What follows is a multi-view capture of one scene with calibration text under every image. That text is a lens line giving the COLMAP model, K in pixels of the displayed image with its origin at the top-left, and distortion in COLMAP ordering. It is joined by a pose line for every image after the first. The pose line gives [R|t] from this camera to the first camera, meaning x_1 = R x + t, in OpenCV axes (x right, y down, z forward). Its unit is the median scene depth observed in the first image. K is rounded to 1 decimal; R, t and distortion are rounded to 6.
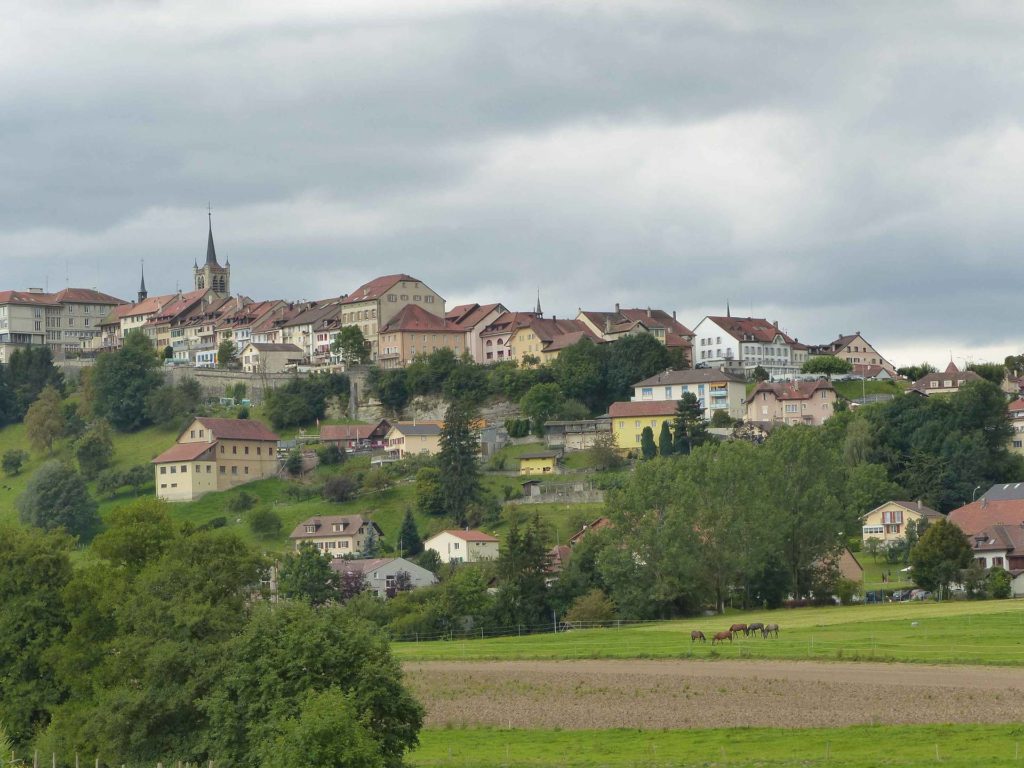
lens RADIAL K [[4153.8, 0, 505.1], [0, 4153.8, 382.1], [0, 0, 1]] dist [0.054837, 0.000000]
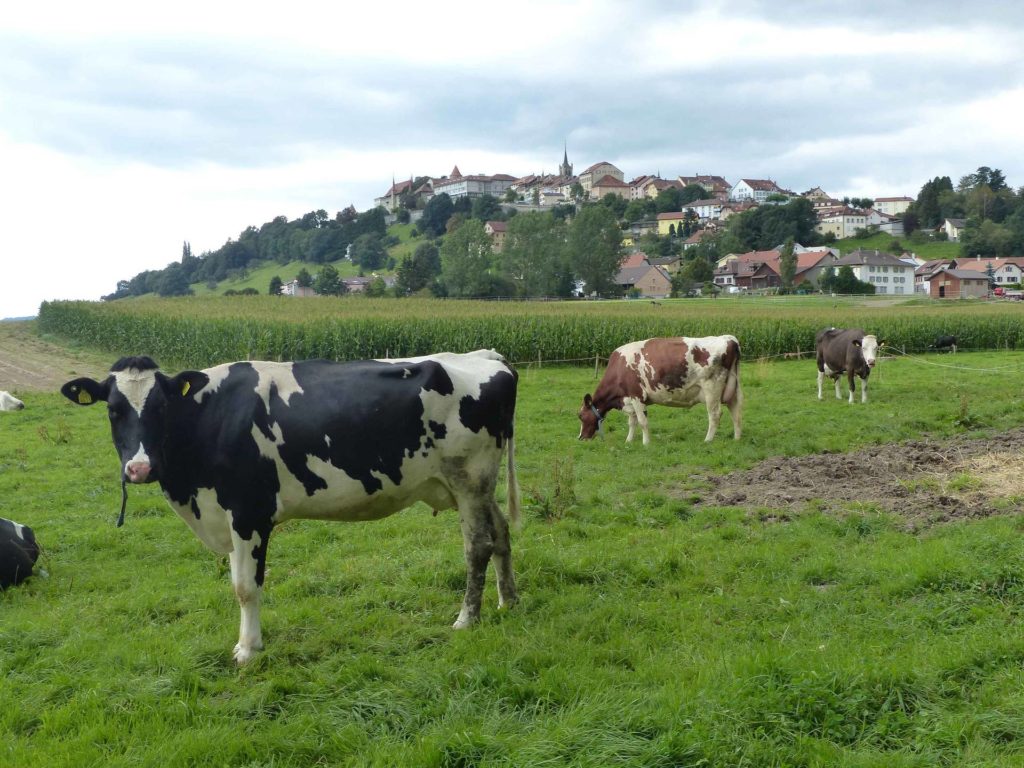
lens RADIAL K [[1350.0, 0, 517.0], [0, 1350.0, 387.9], [0, 0, 1]] dist [0.014259, 0.000000]
pose [[0.960851, 0.029578, -0.275482, 0.141649], [0.000682, 0.994030, 0.109106, 0.017316], [0.277065, -0.105023, 0.955094, 0.259369]]
